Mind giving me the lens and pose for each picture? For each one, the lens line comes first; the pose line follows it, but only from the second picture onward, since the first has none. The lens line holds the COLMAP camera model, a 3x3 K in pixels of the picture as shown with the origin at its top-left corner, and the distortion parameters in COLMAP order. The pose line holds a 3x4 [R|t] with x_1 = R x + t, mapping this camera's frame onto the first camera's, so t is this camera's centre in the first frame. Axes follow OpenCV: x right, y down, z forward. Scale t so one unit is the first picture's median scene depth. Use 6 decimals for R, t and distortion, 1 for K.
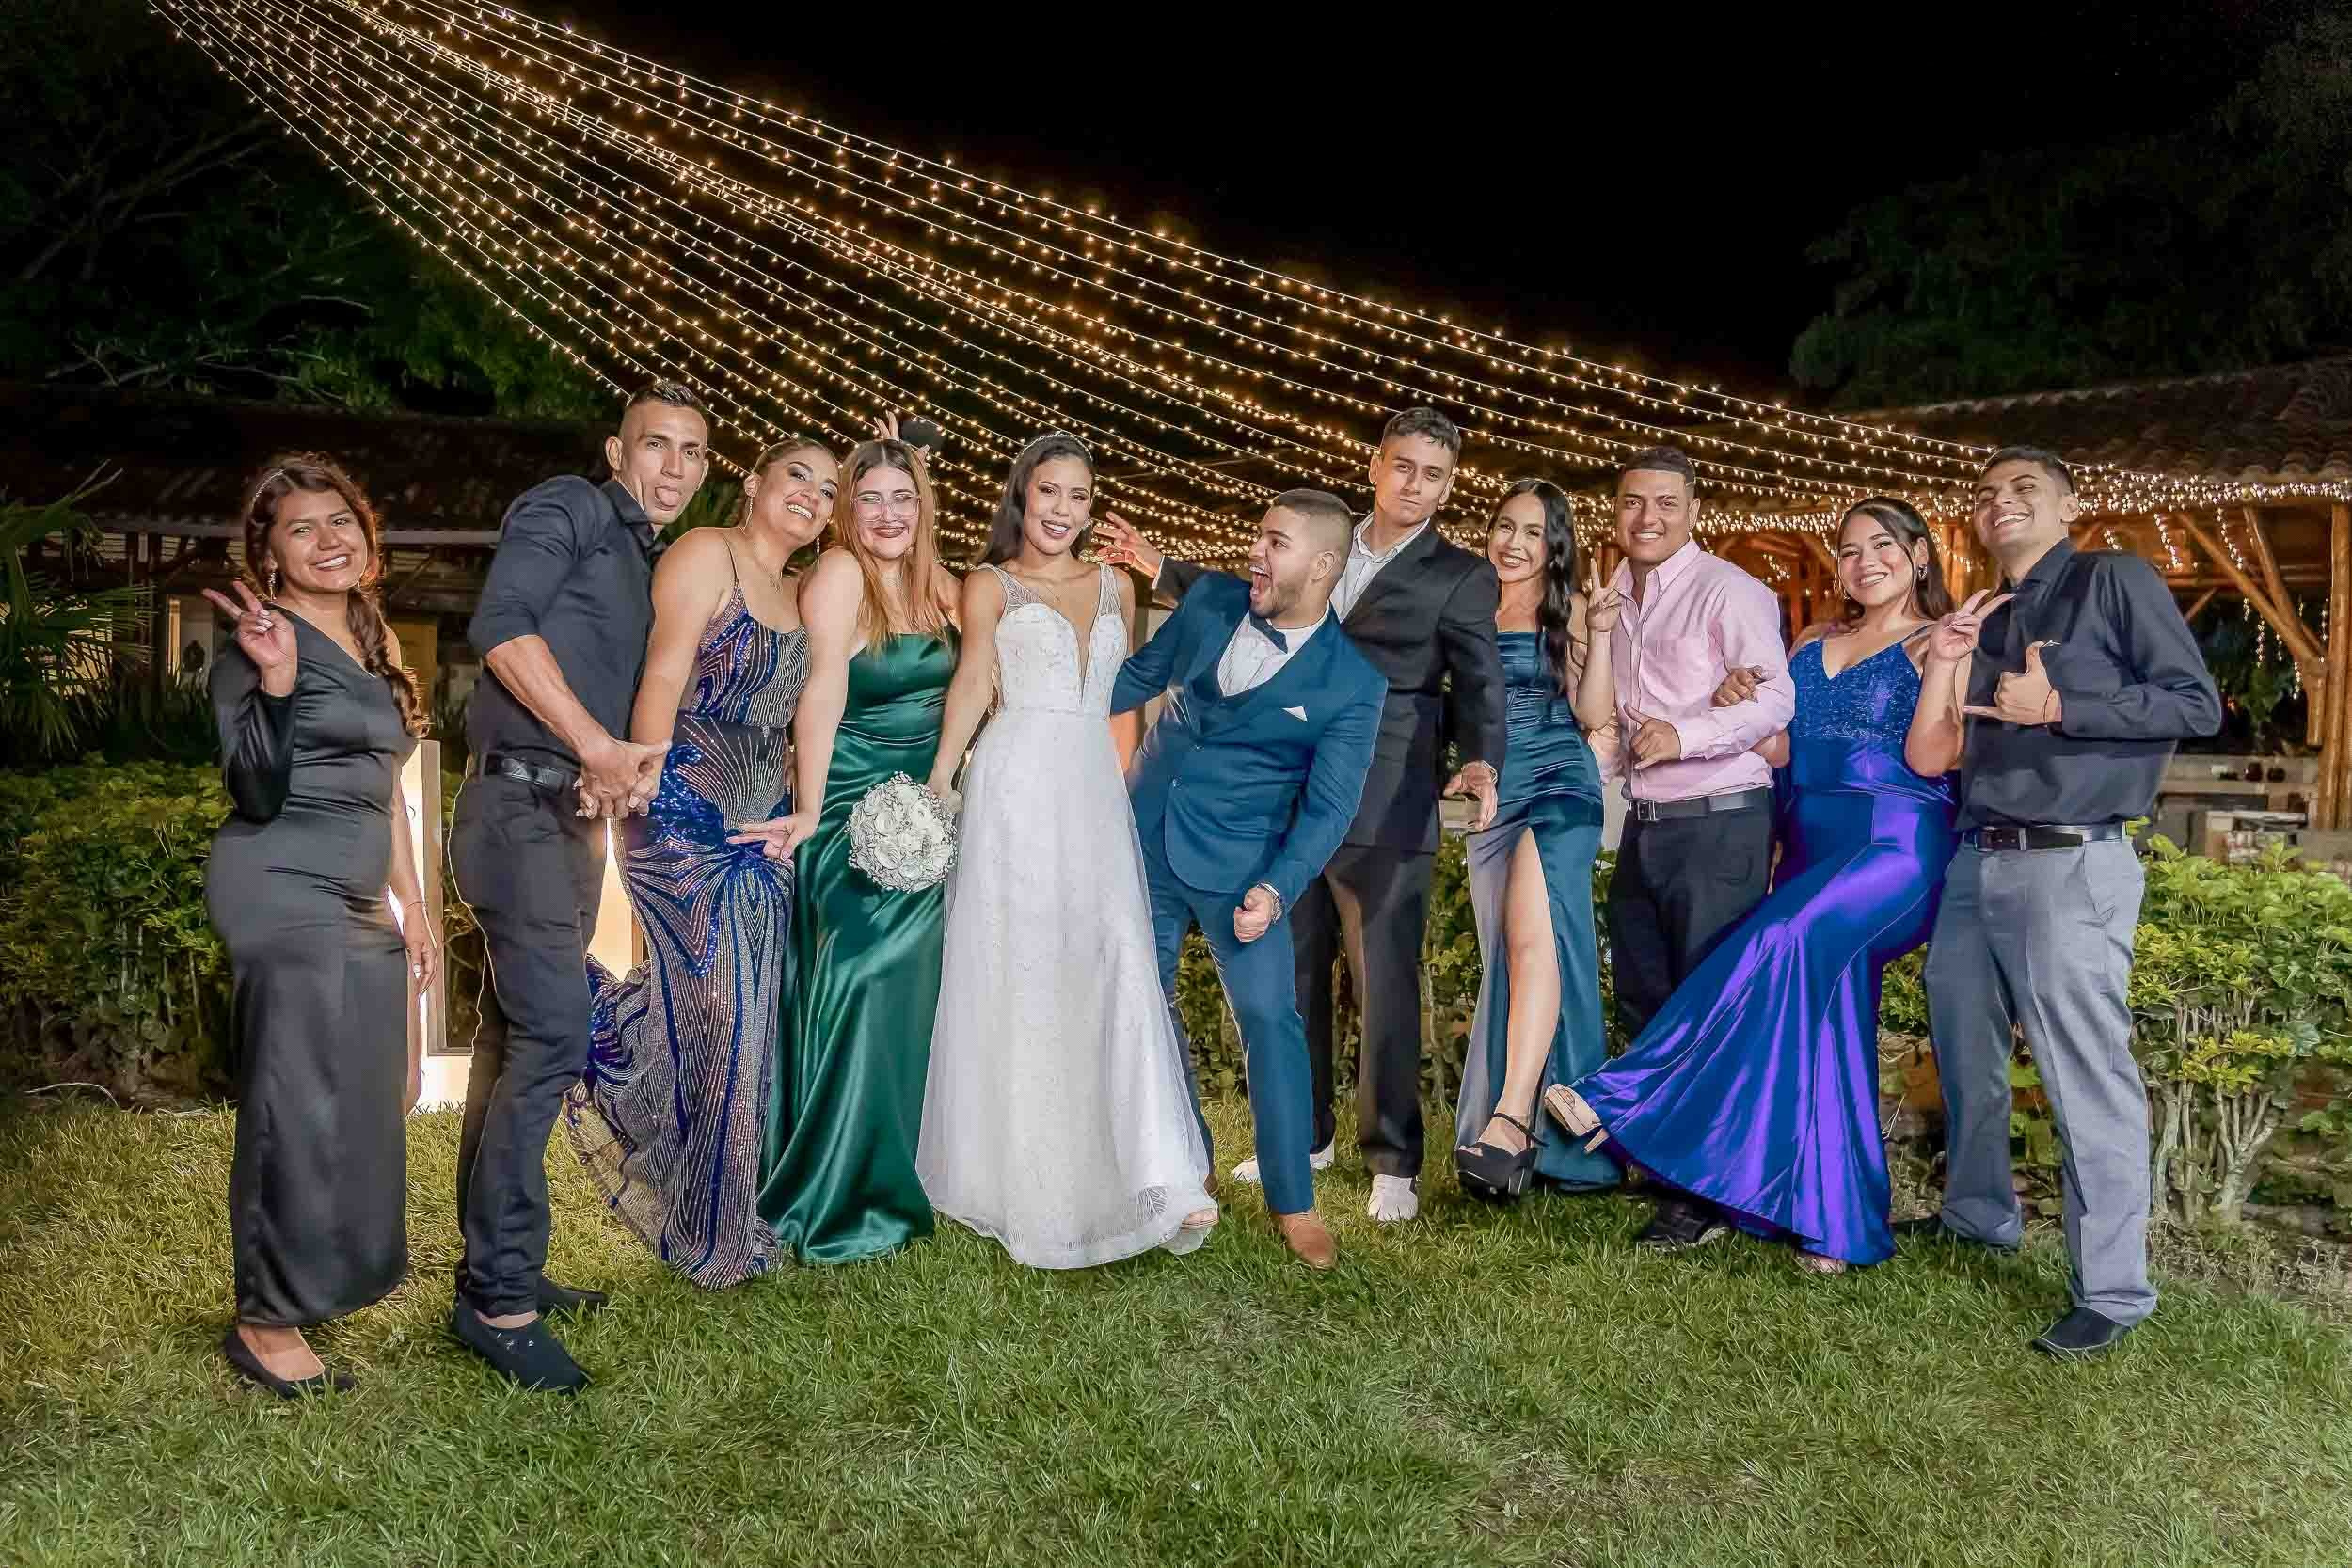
lens RADIAL K [[1809.0, 0, 1111.5], [0, 1809.0, 830.0], [0, 0, 1]] dist [-0.009299, 0.012619]
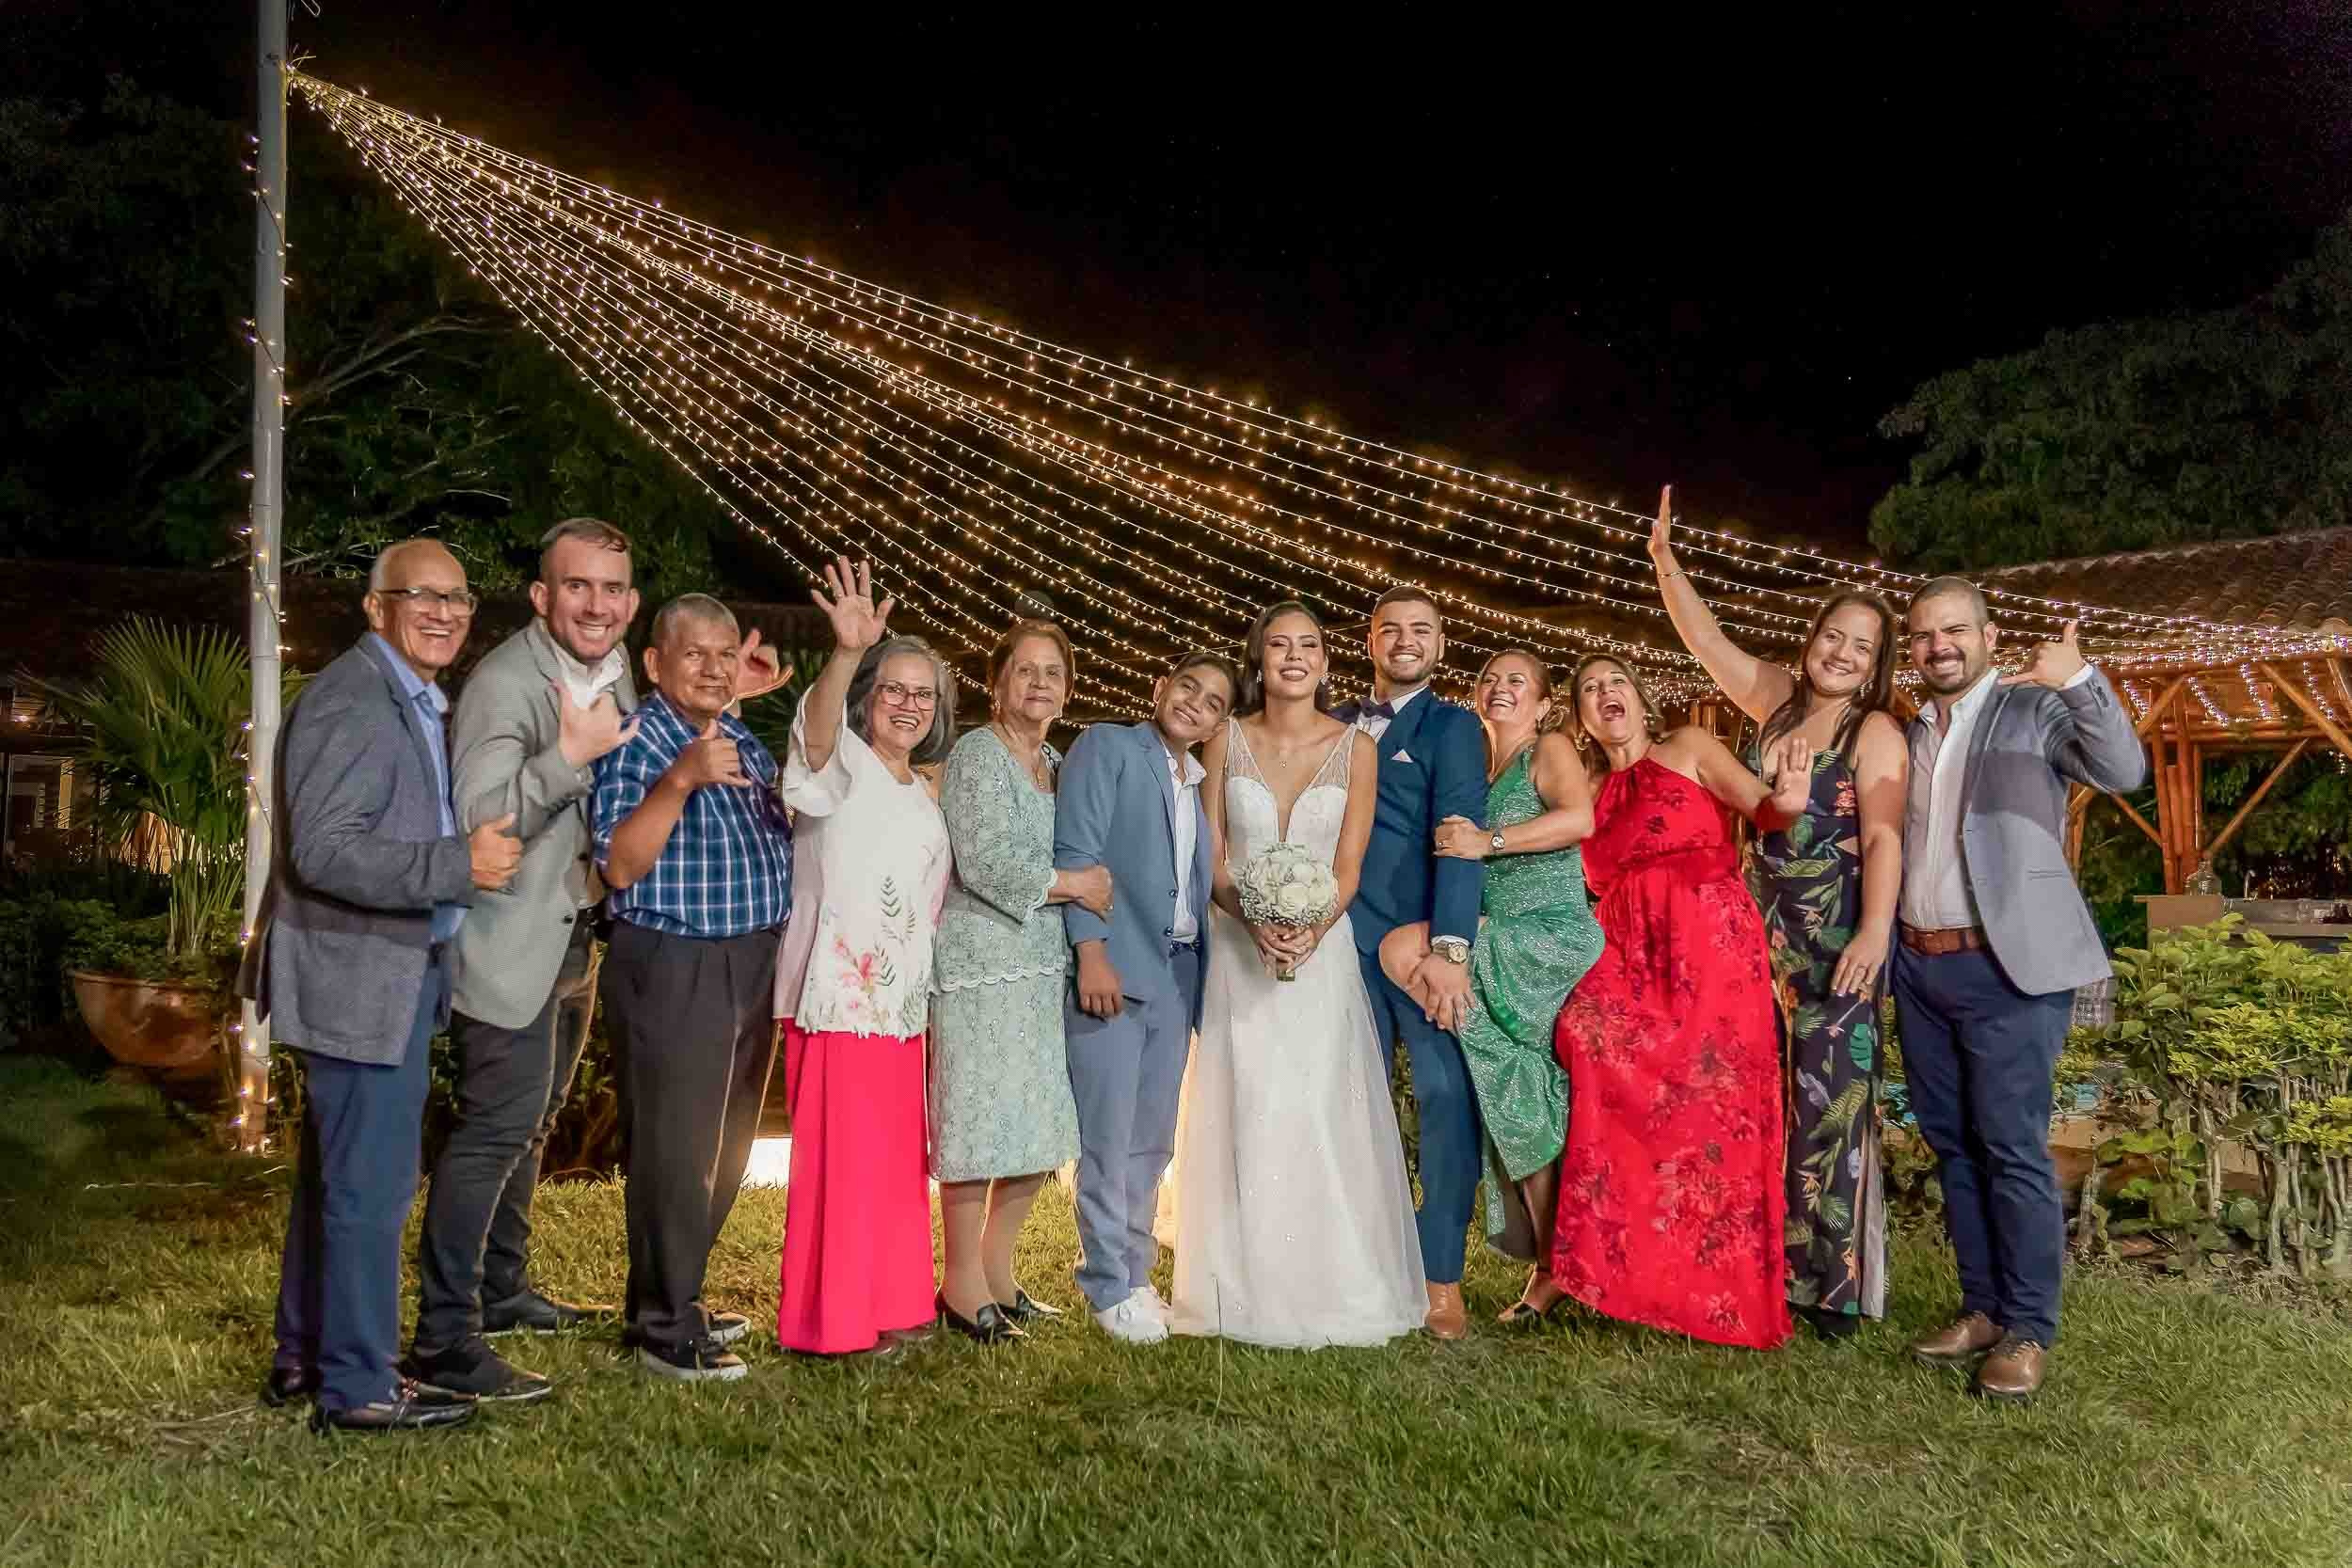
lens RADIAL K [[1798.1, 0, 1116.8], [0, 1798.1, 807.7], [0, 0, 1]] dist [-0.012658, 0.016042]
pose [[0.999035, -0.007978, -0.043181, -0.041586], [0.003368, 0.994381, -0.105809, 0.023156], [0.043782, 0.105562, 0.993448, -0.079117]]
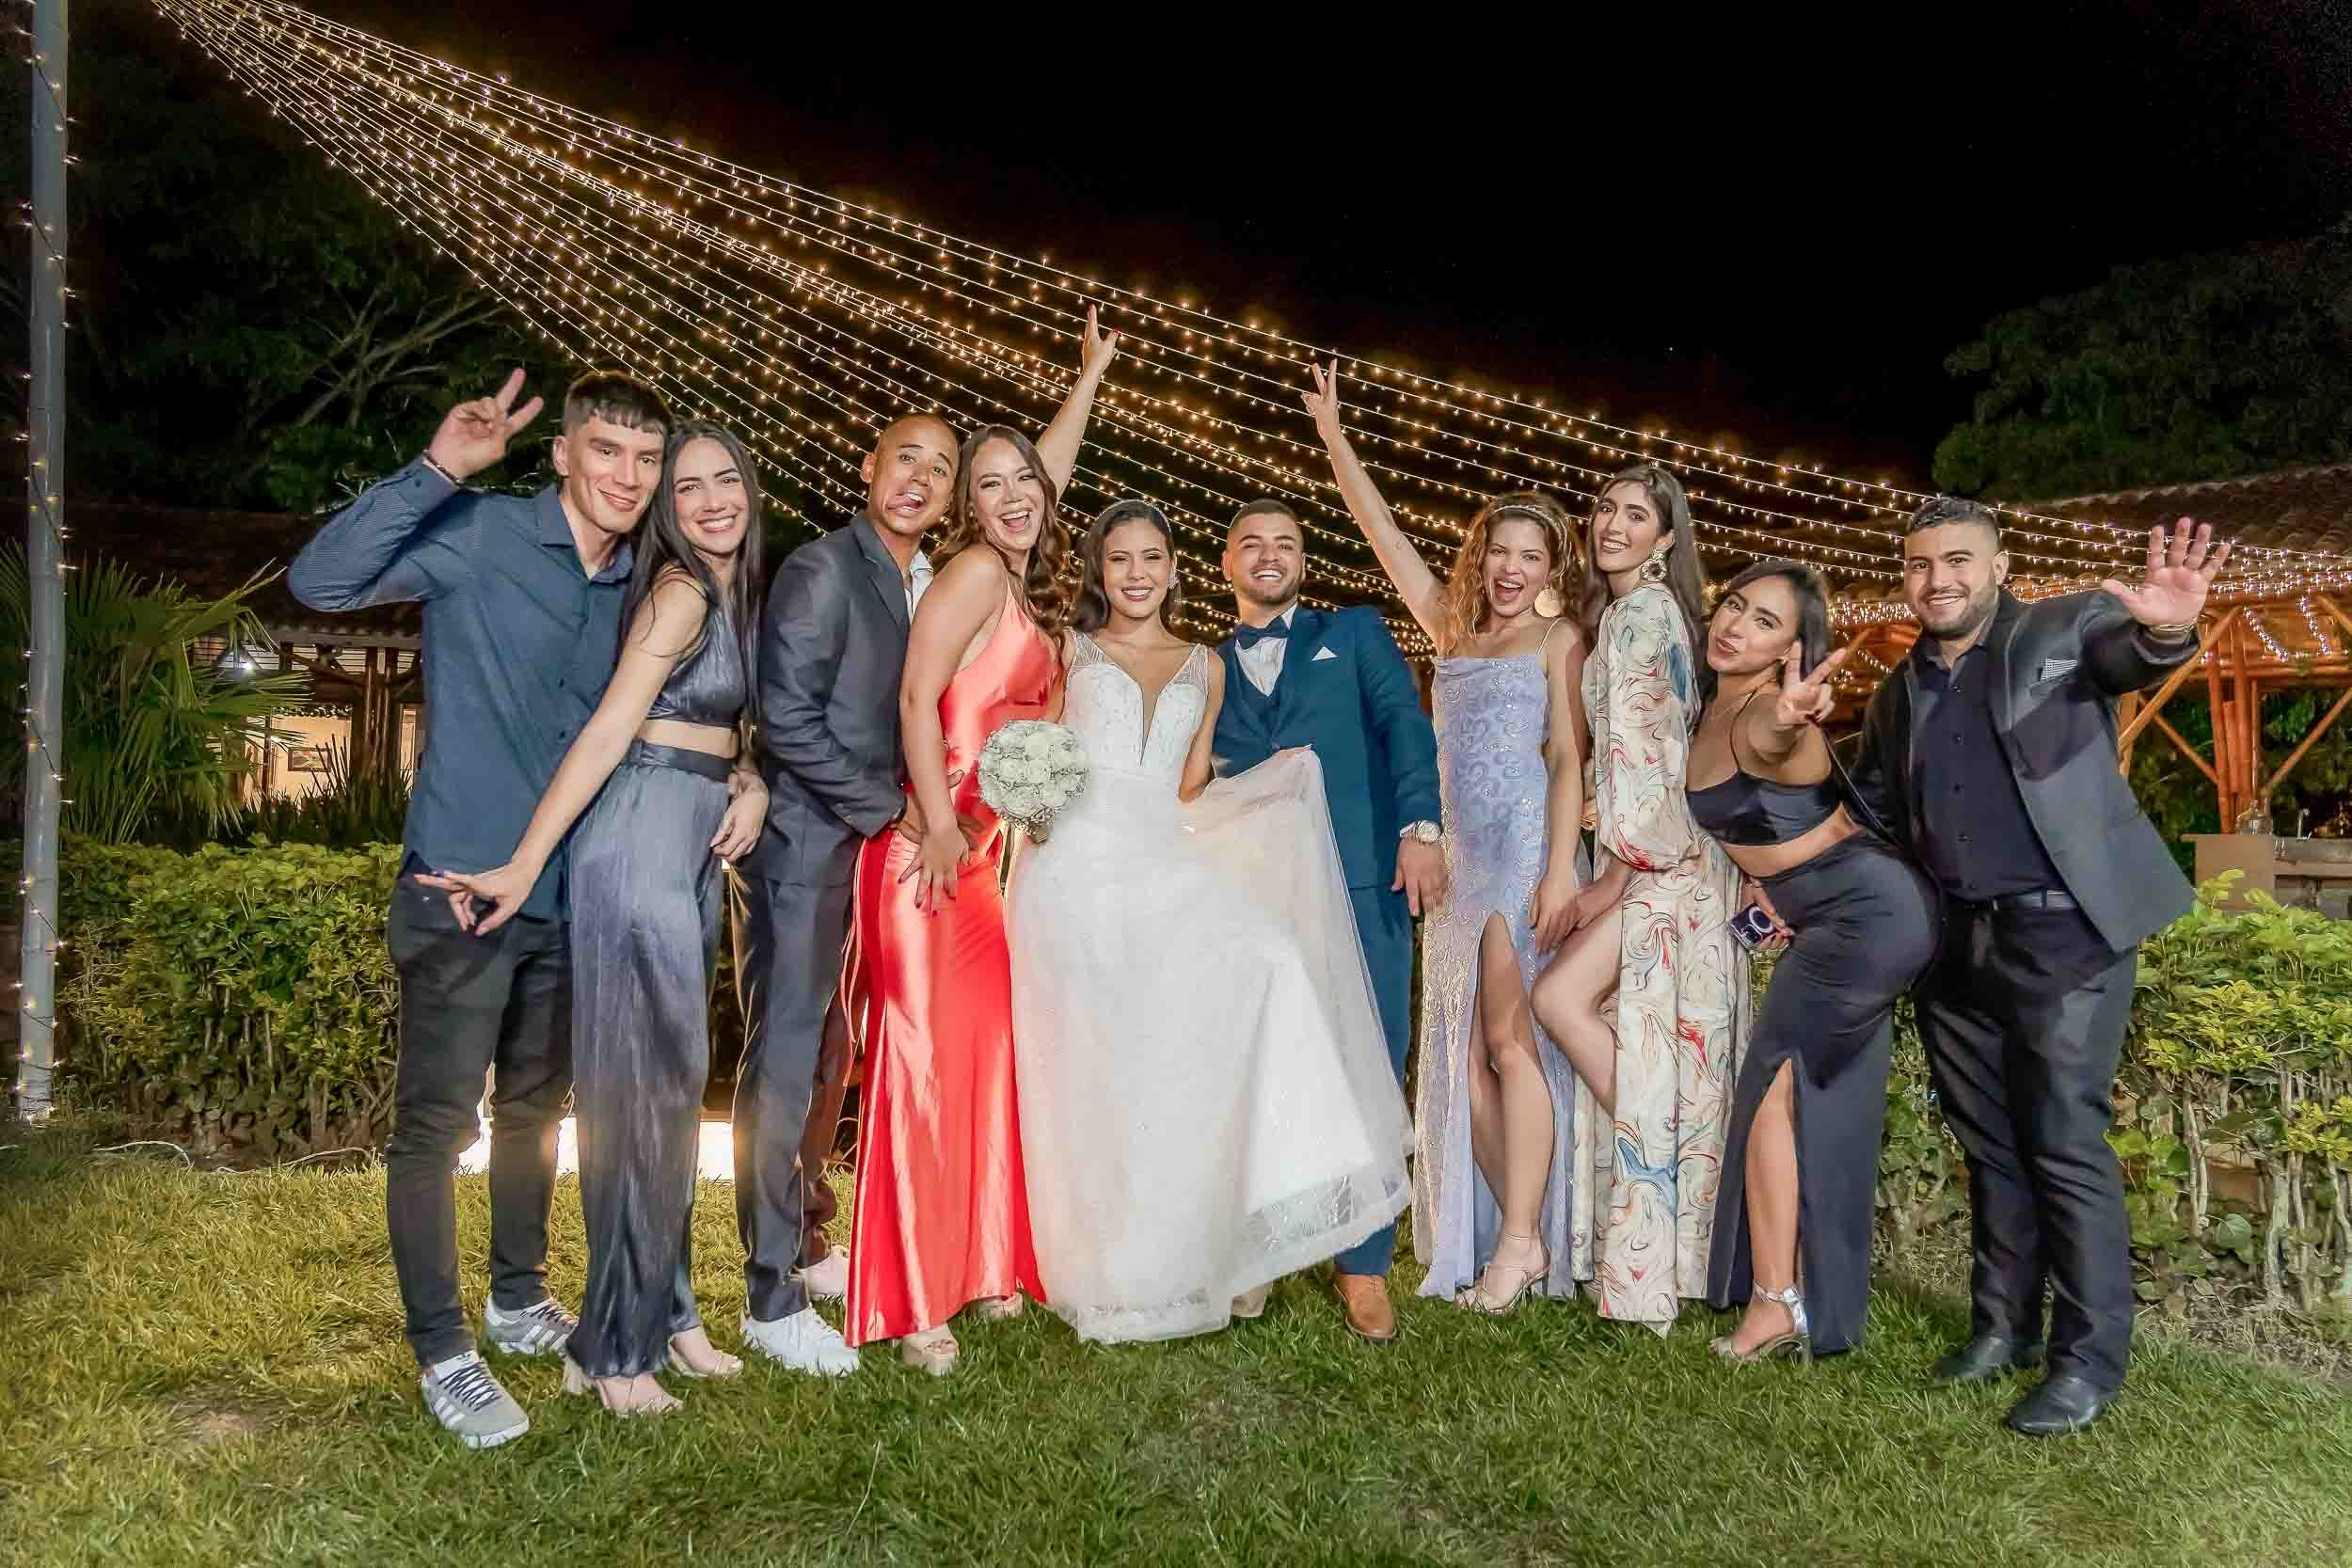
lens RADIAL K [[1713.2, 0, 1176.0], [0, 1713.2, 784.0], [0, 0, 1]] dist [-0.001372, 0.000127]
pose [[0.997543, -0.006454, -0.069762, 0.043980], [0.000621, 0.996524, -0.083304, 0.011950], [0.070057, 0.083056, 0.994079, 0.037988]]
